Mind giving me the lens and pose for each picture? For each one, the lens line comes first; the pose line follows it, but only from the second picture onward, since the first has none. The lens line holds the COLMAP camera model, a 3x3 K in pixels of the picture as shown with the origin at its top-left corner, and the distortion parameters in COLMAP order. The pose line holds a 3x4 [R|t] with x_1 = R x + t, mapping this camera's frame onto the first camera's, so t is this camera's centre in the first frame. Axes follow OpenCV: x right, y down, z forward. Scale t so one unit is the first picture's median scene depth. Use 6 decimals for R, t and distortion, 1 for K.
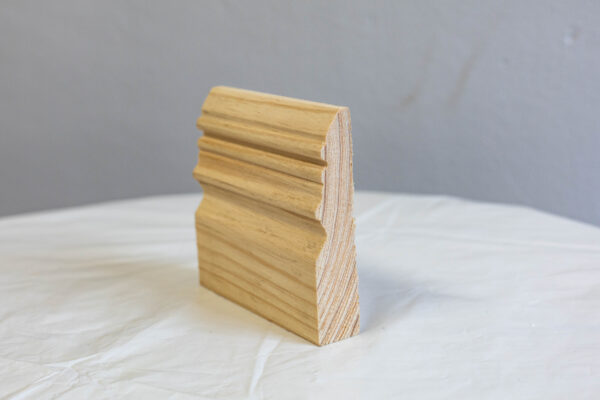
lens RADIAL K [[1014.0, 0, 300.0], [0, 1014.0, 200.0], [0, 0, 1]] dist [0.006996, -0.016488]
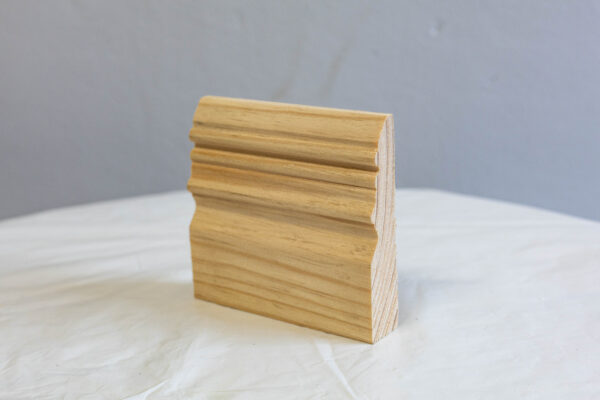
lens RADIAL K [[1014.0, 0, 300.0], [0, 1014.0, 200.0], [0, 0, 1]] dist [0.006996, -0.016488]
pose [[0.939522, -0.085651, 0.331607, -0.367704], [0.077851, 0.996287, 0.036761, -0.045236], [-0.333524, -0.008722, 0.942701, 0.042467]]
